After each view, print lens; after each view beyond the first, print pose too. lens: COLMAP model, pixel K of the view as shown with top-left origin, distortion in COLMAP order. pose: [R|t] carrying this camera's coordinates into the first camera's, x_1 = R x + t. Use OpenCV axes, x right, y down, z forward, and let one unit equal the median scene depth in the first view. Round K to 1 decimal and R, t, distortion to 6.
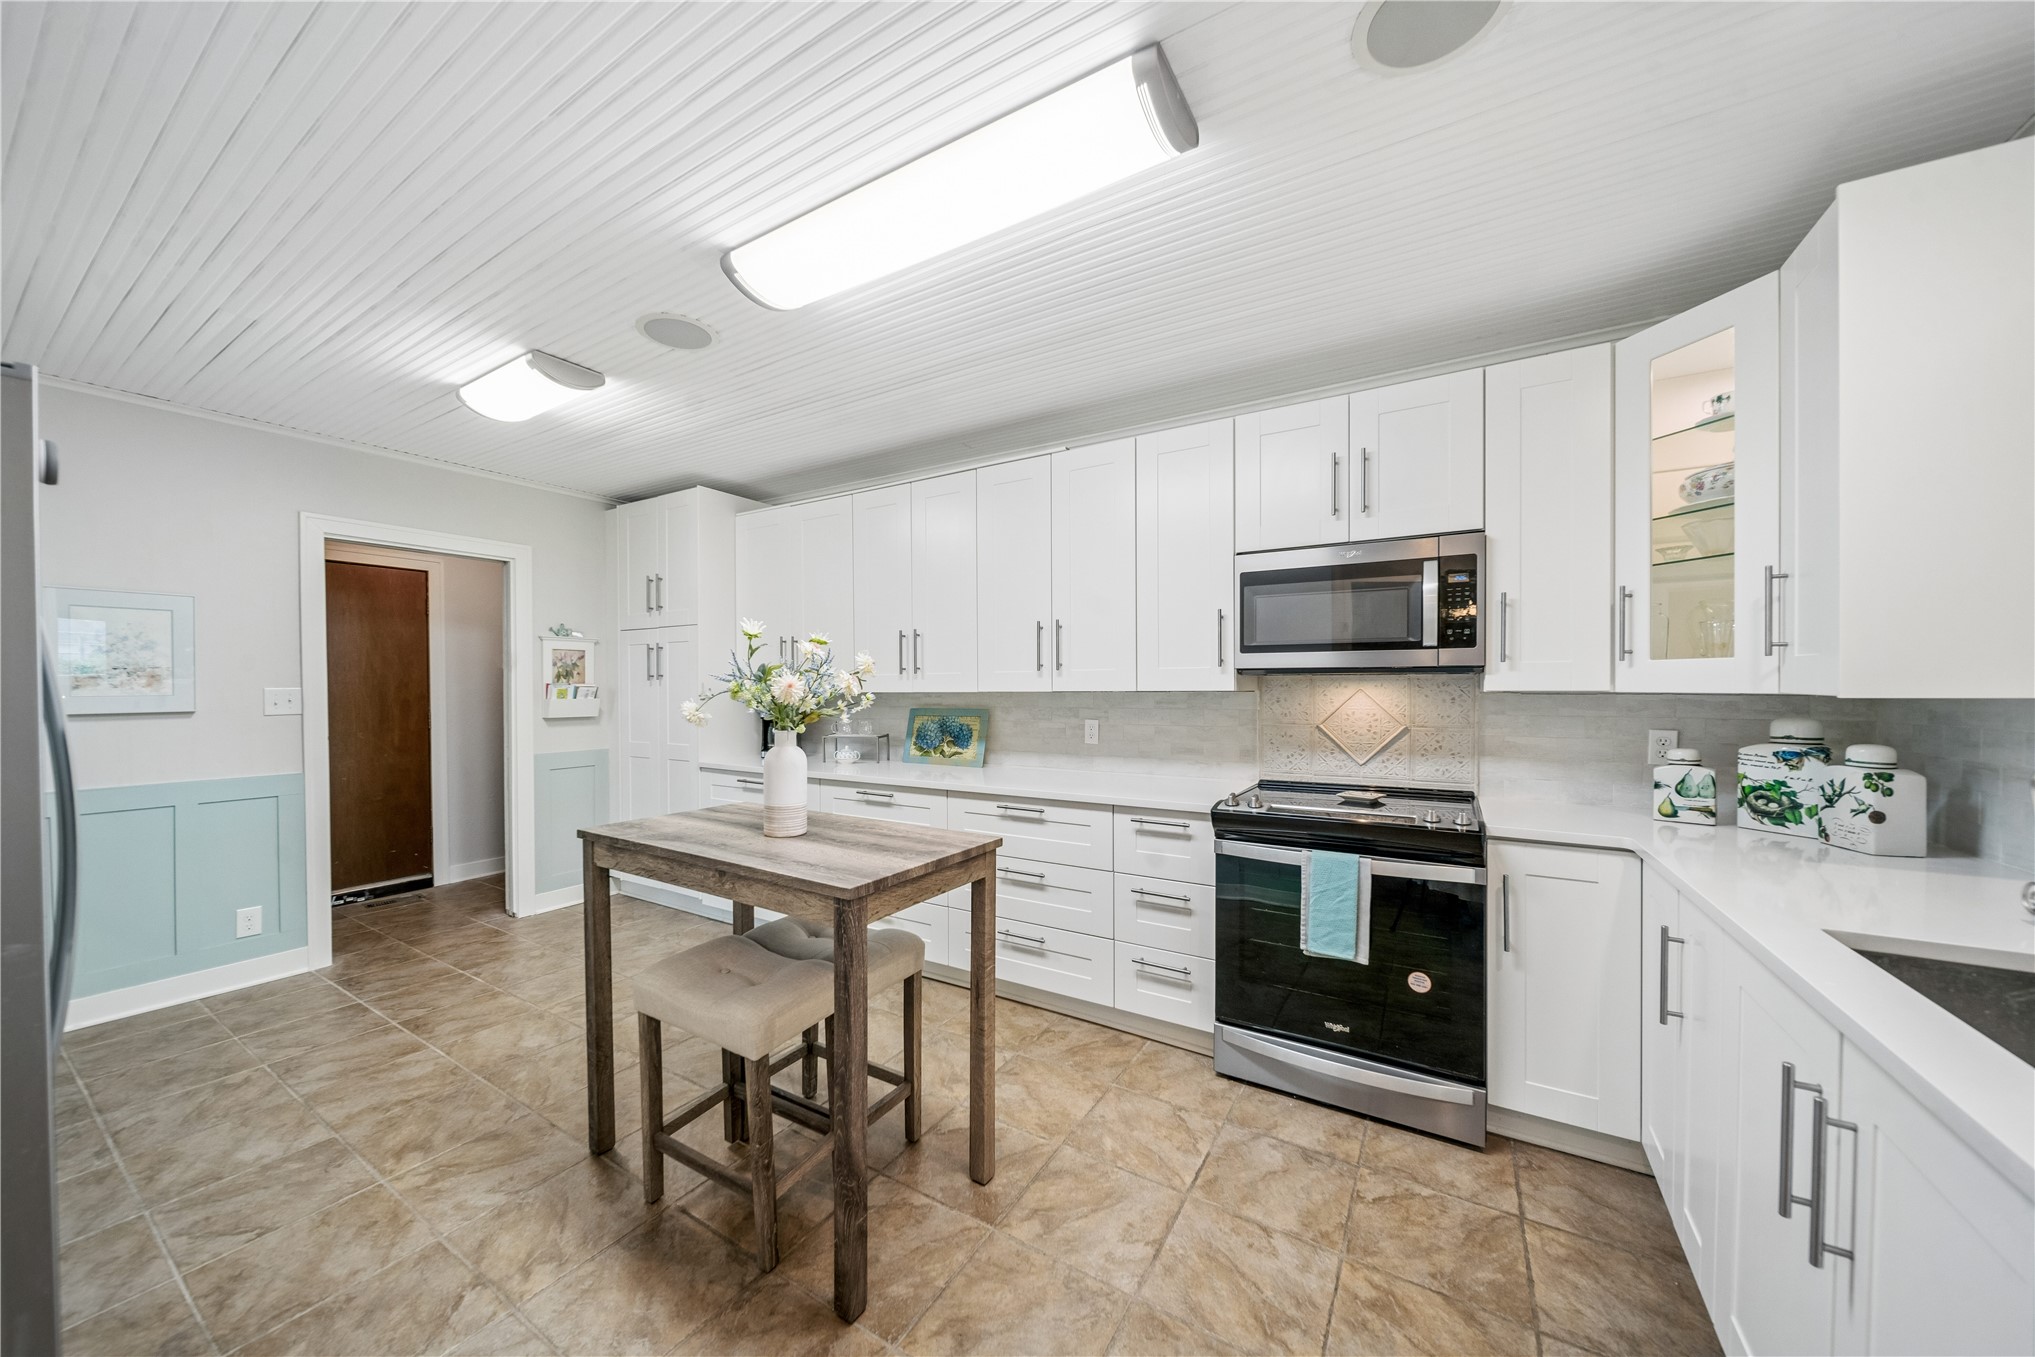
lens RADIAL K [[712.5, 0, 1001.9], [0, 712.5, 690.4], [0, 0, 1]] dist [-0.003294, -0.000659]
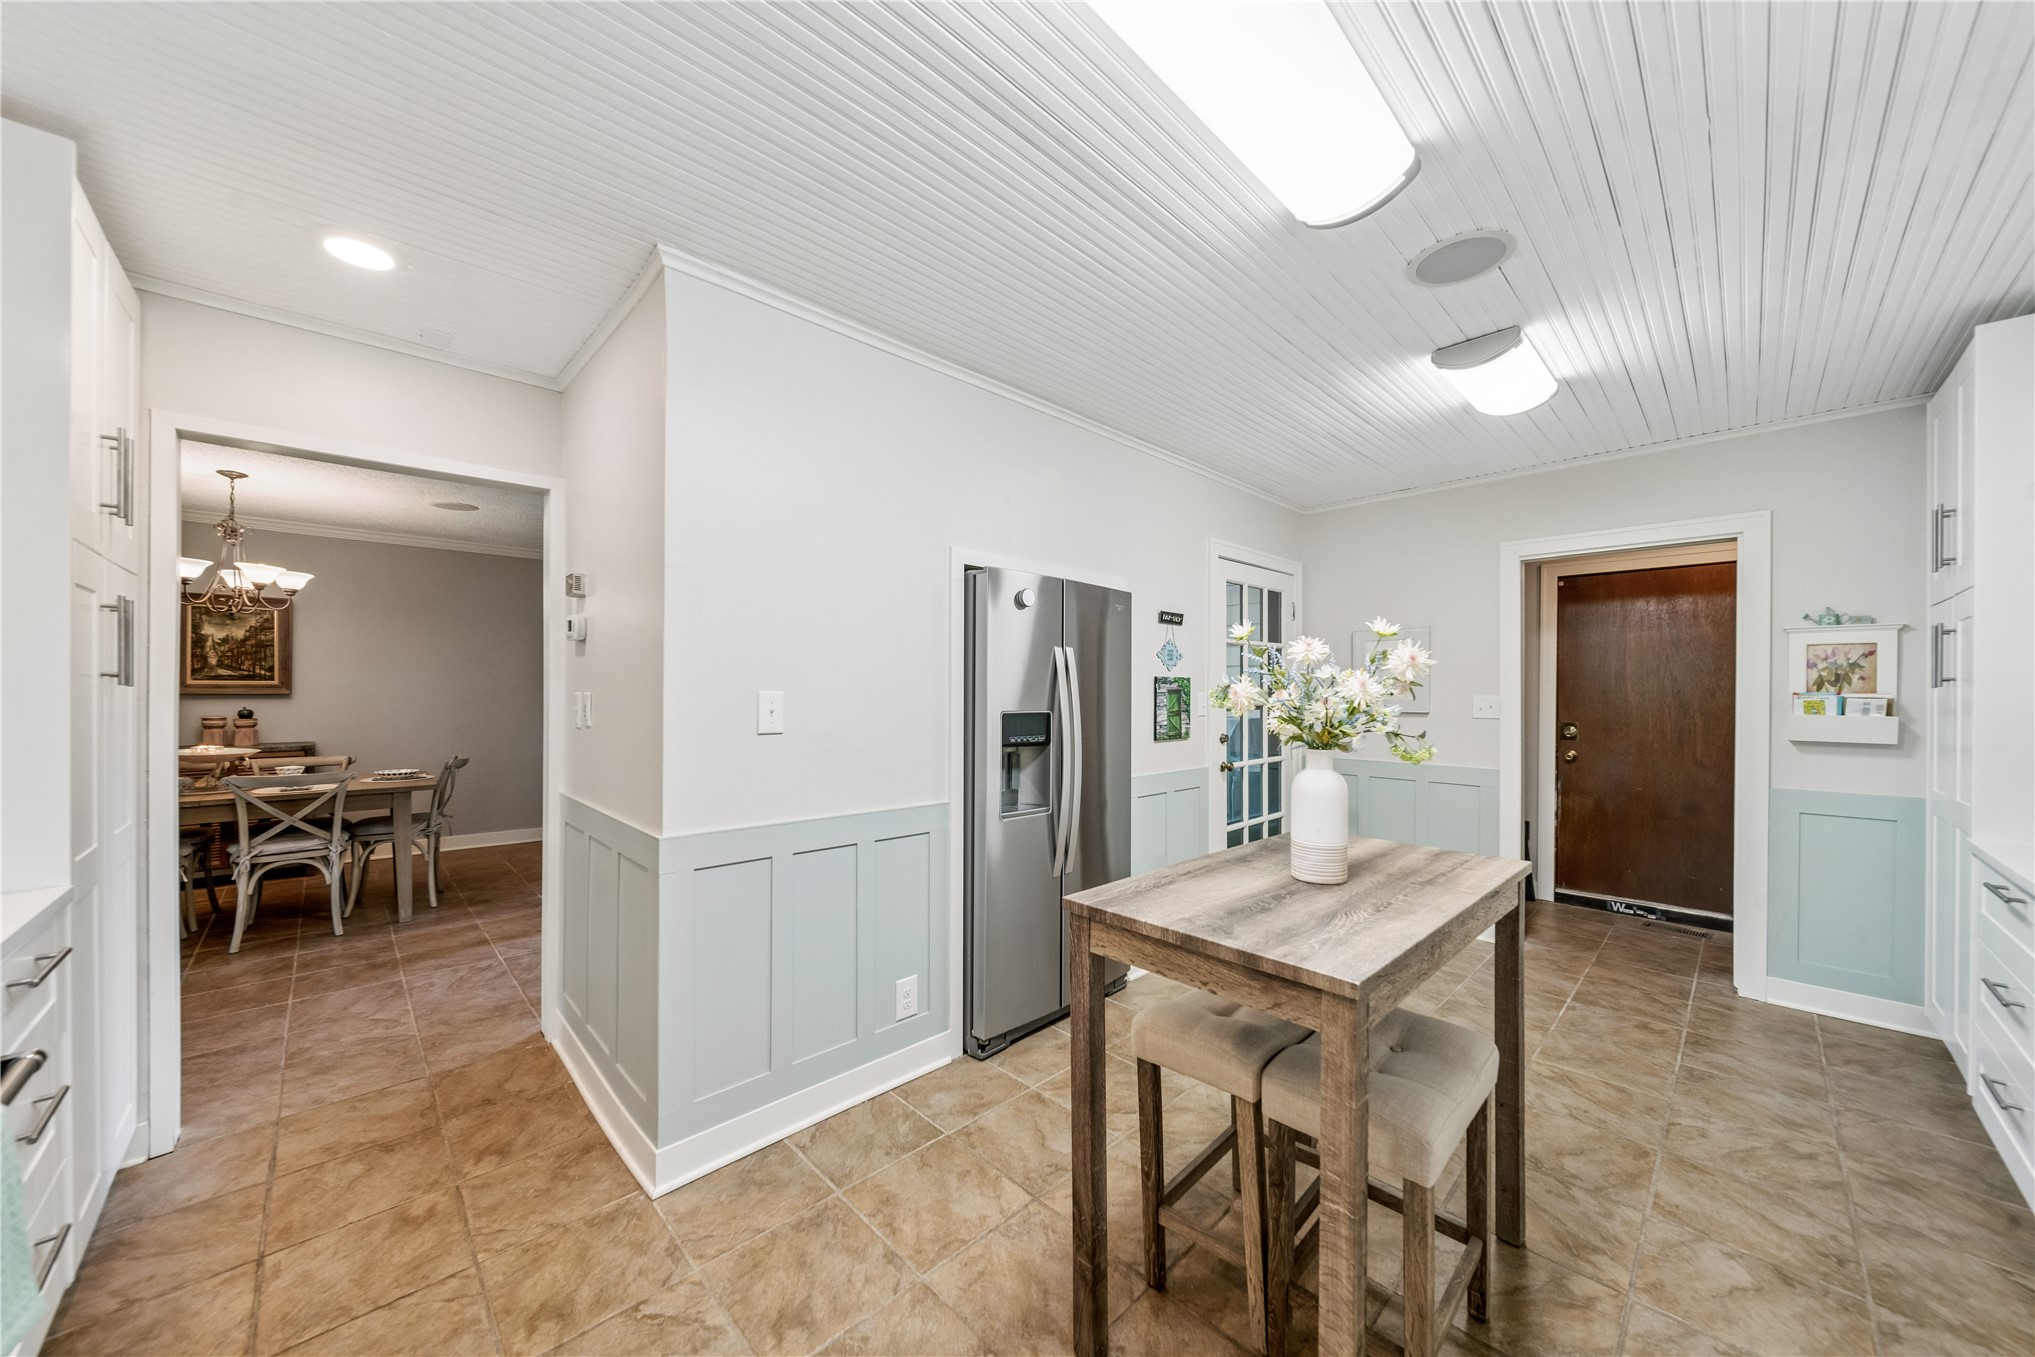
lens RADIAL K [[712.5, 0, 1003.4], [0, 712.5, 687.8], [0, 0, 1]] dist [-0.003294, -0.000659]
pose [[-0.256628, -0.006516, -0.966488, 0.415775], [-0.011277, 0.999929, -0.003747, -0.004989], [0.966444, 0.009938, -0.256684, 0.634059]]
